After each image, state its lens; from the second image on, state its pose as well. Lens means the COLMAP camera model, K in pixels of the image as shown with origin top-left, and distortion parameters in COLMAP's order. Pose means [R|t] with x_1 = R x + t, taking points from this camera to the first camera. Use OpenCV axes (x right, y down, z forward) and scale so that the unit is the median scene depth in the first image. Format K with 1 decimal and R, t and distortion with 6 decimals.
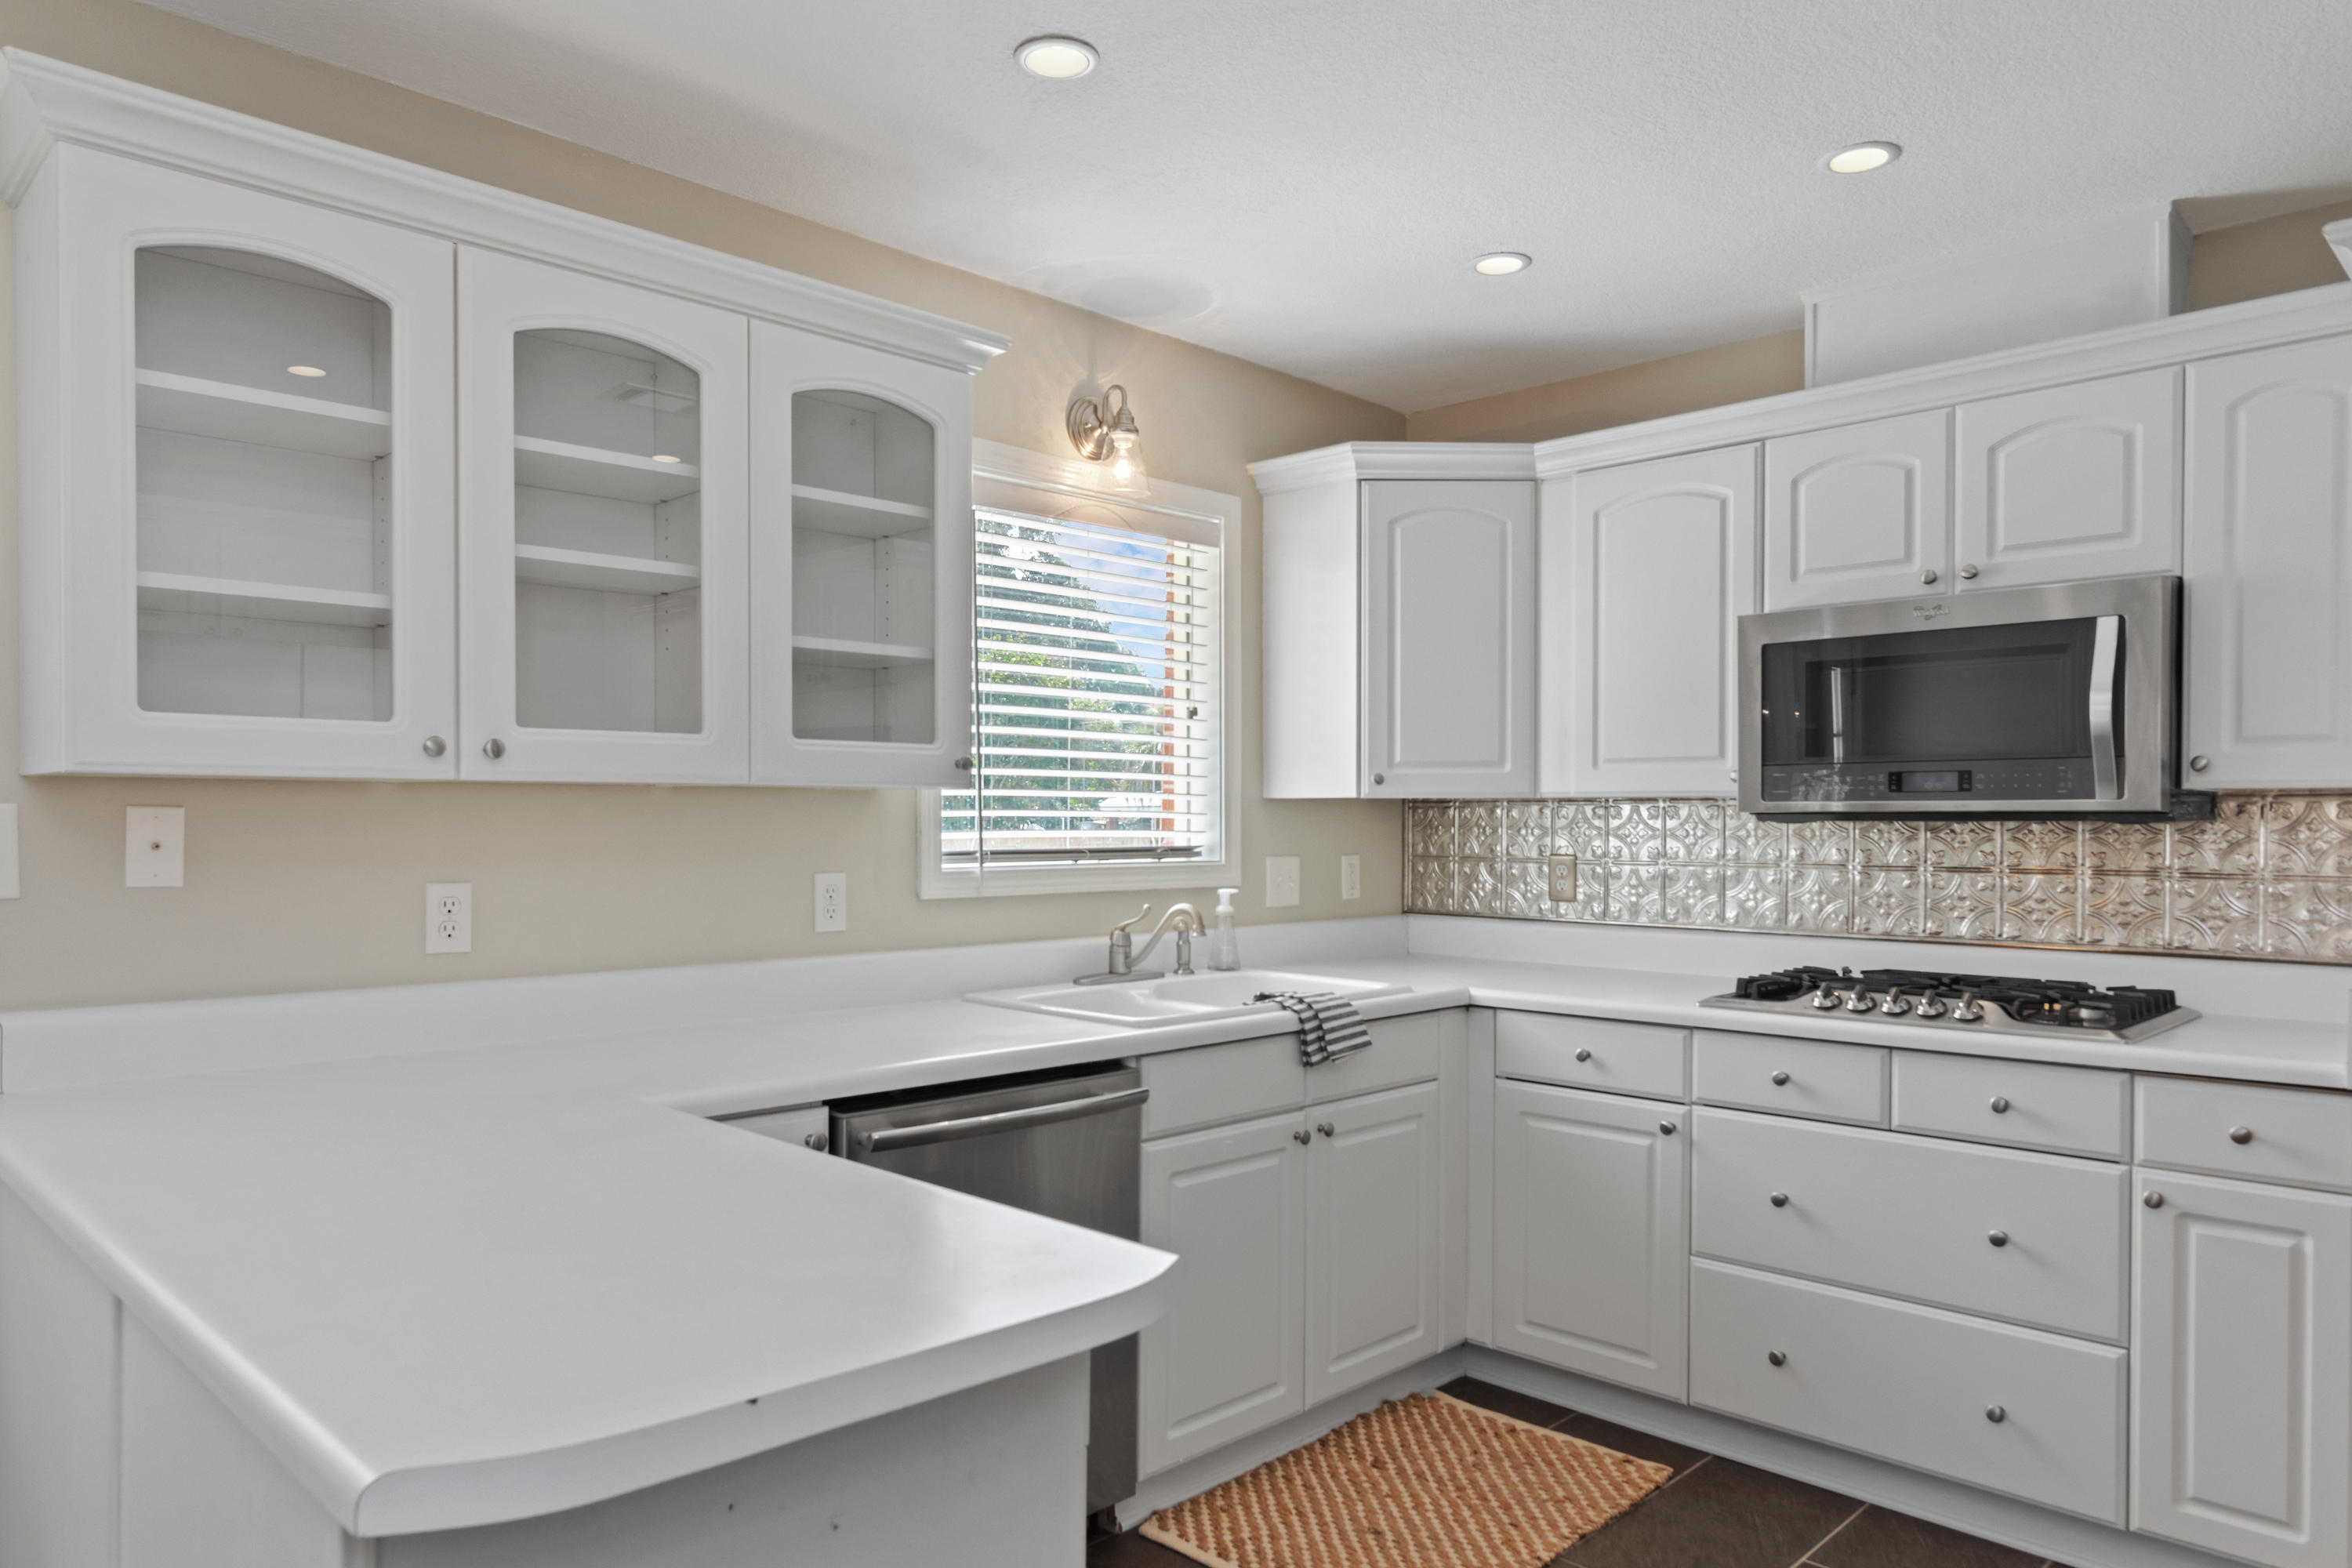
lens RADIAL K [[1509.9, 0, 1167.4], [0, 1509.9, 831.2], [0, 0, 1]] dist [0.000265, -0.000883]
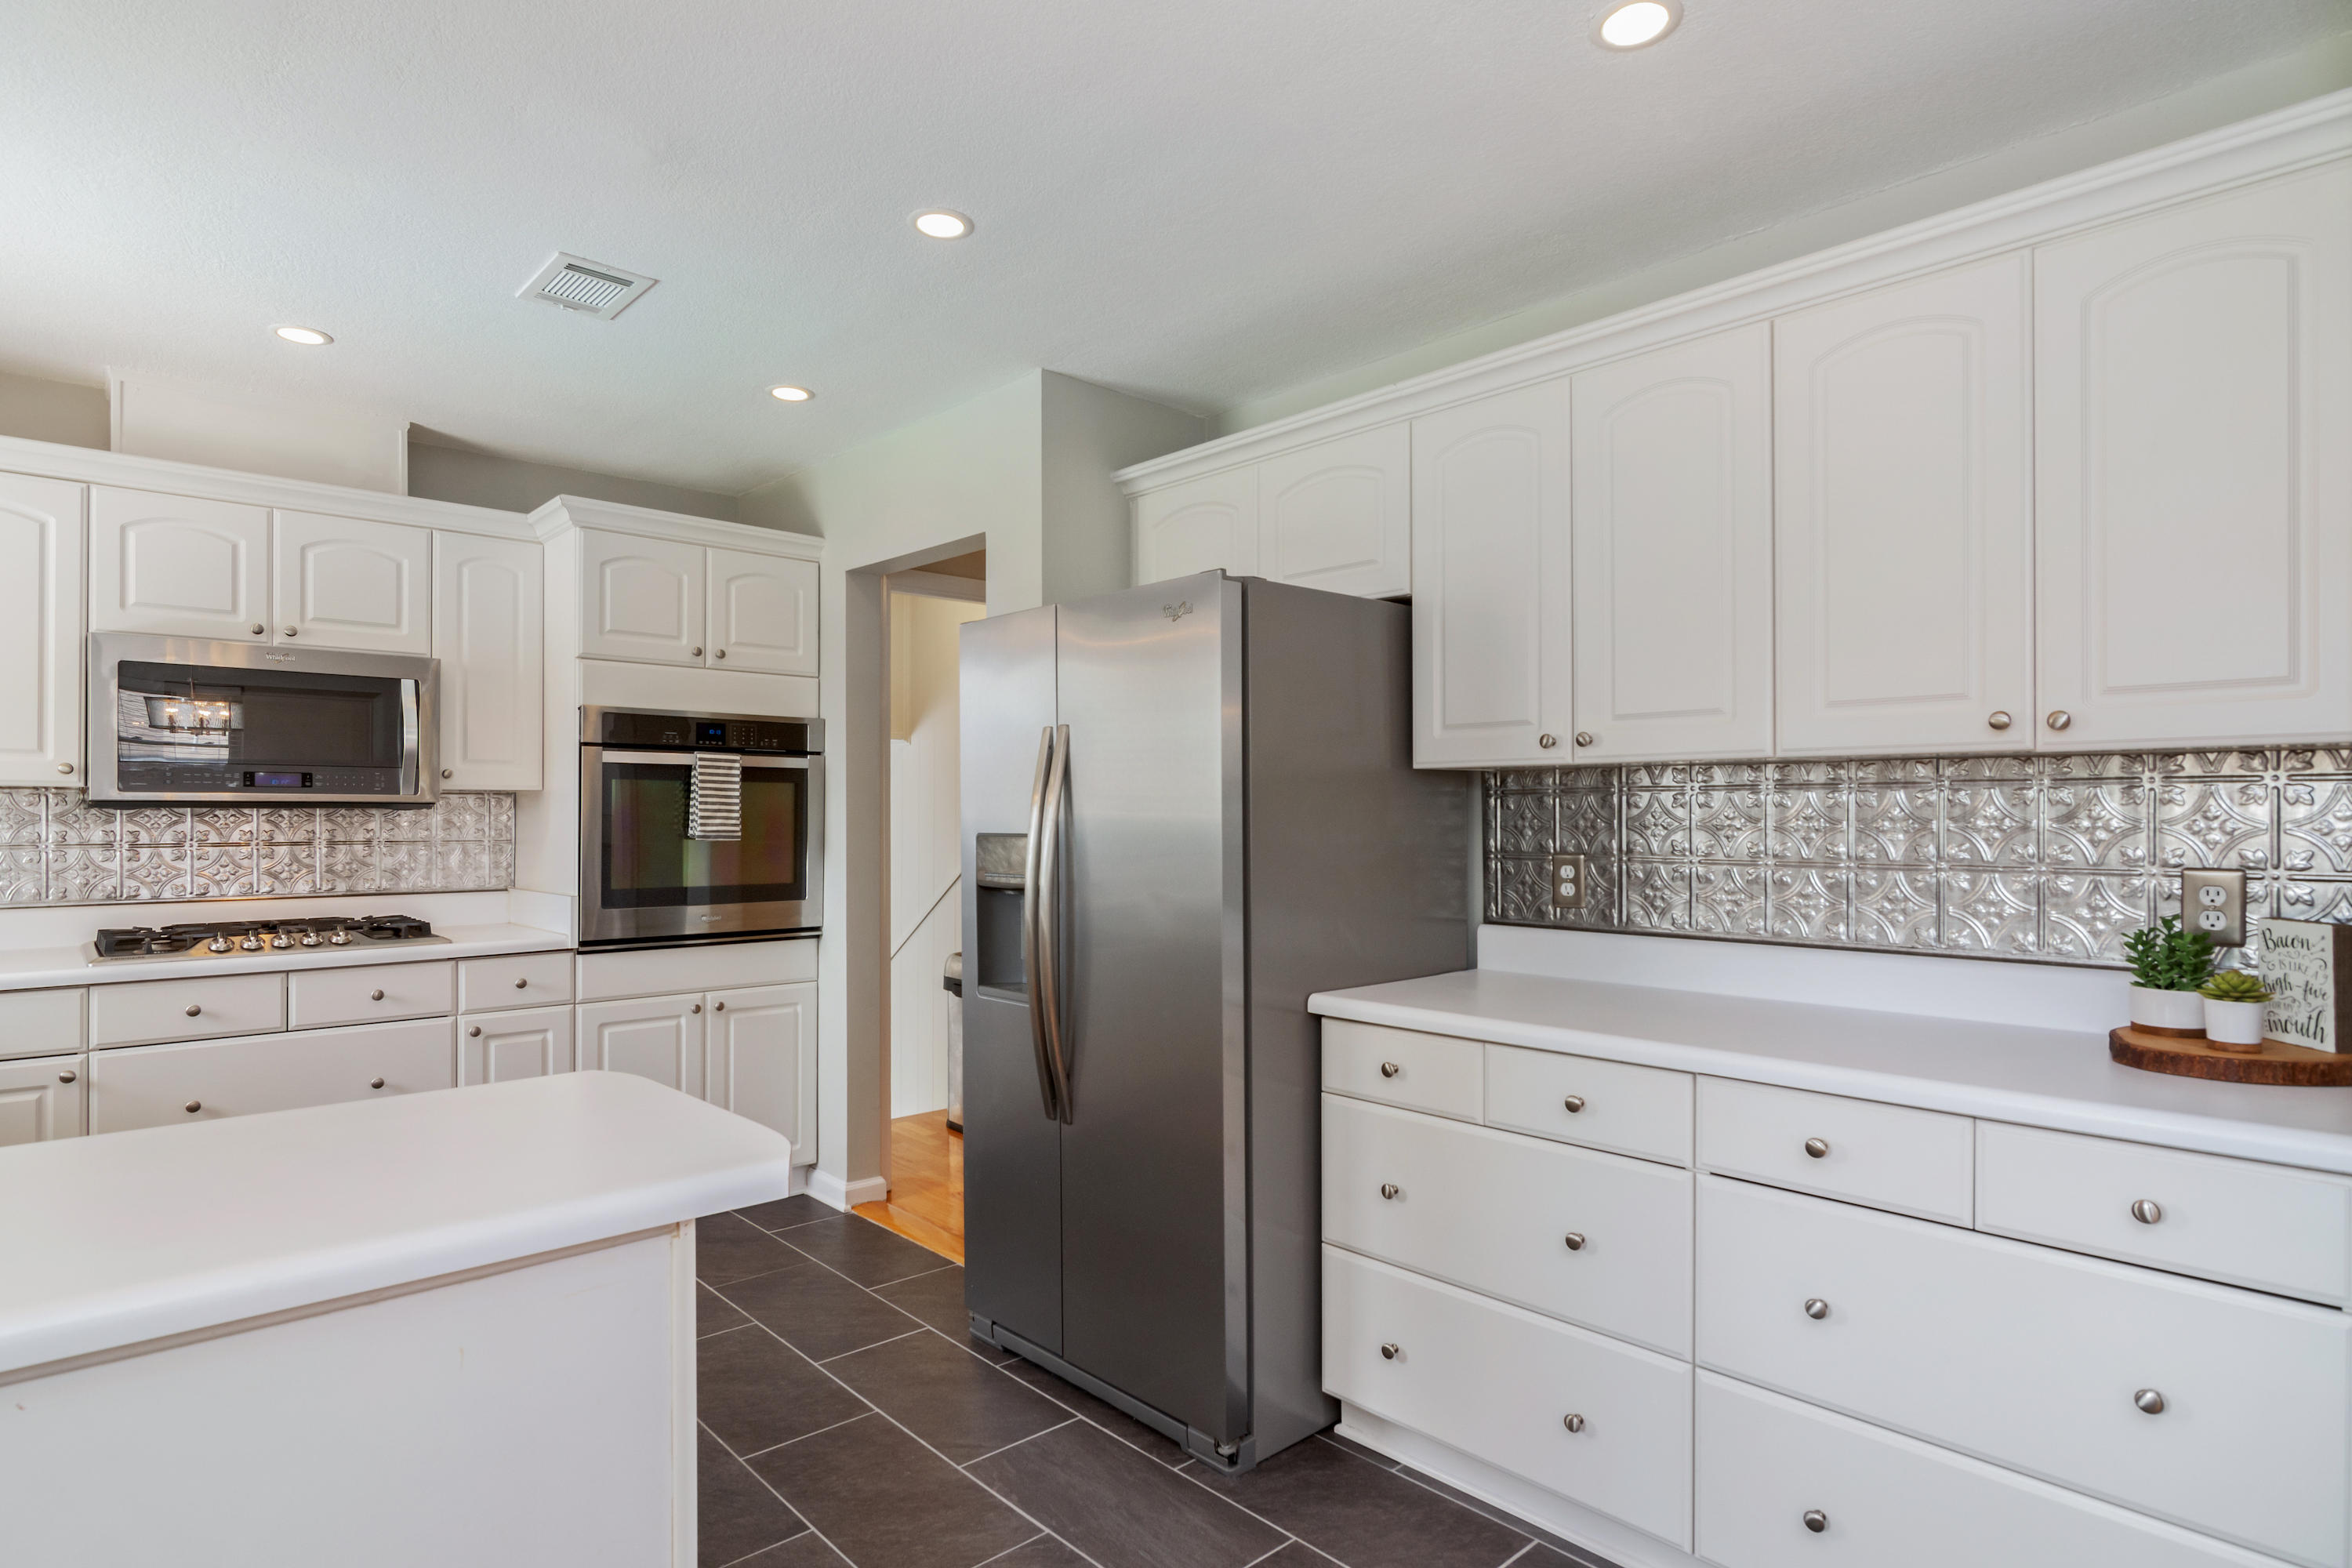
lens RADIAL K [[1218.2, 0, 1181.5], [0, 1218.2, 811.0], [0, 0, 1]] dist [0.000084, -0.000778]
pose [[0.029014, 0.000681, 0.999579, -0.558023], [0.004856, 0.999988, -0.000822, 0.000888], [-0.999567, 0.004878, 0.029010, 0.133141]]
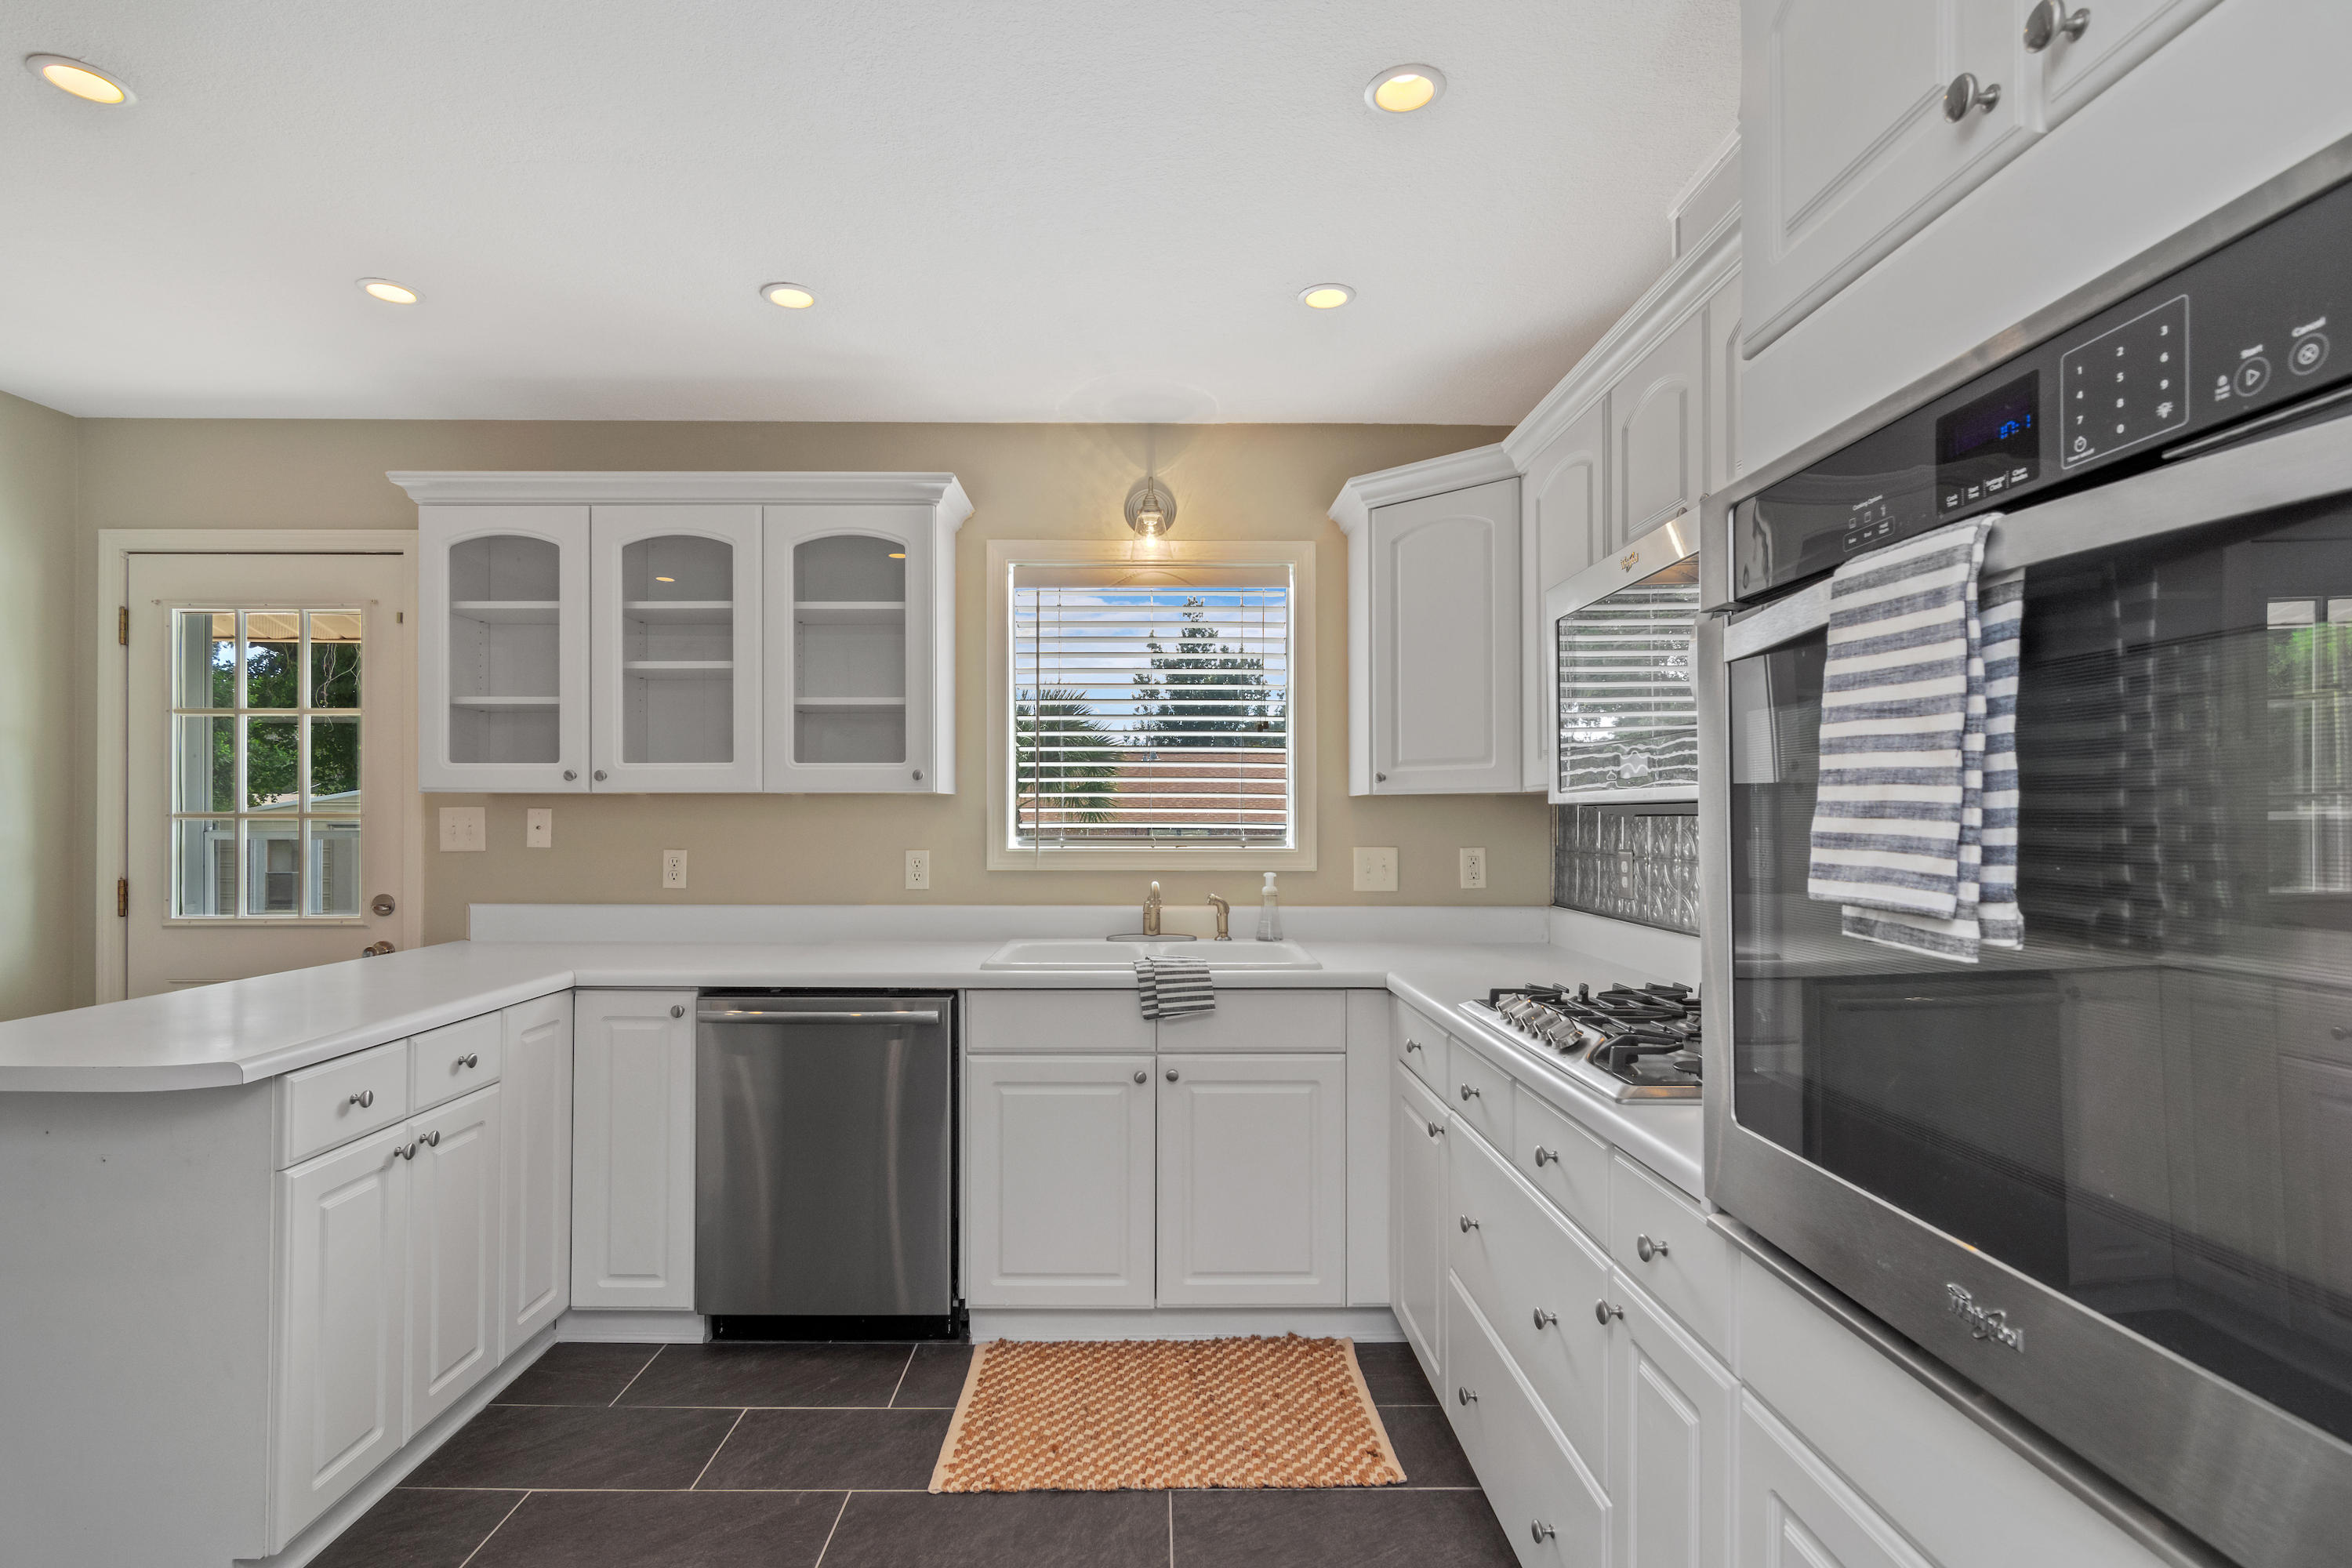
lens RADIAL K [[1141.3, 0, 1173.2], [0, 1141.3, 811.8], [0, 0, 1]] dist [-0.000043, 0.000757]
pose [[0.712150, -0.004067, -0.702016, 0.723016], [-0.005941, 0.999912, -0.011820, 0.001561], [0.702003, 0.012588, 0.712063, 0.353859]]
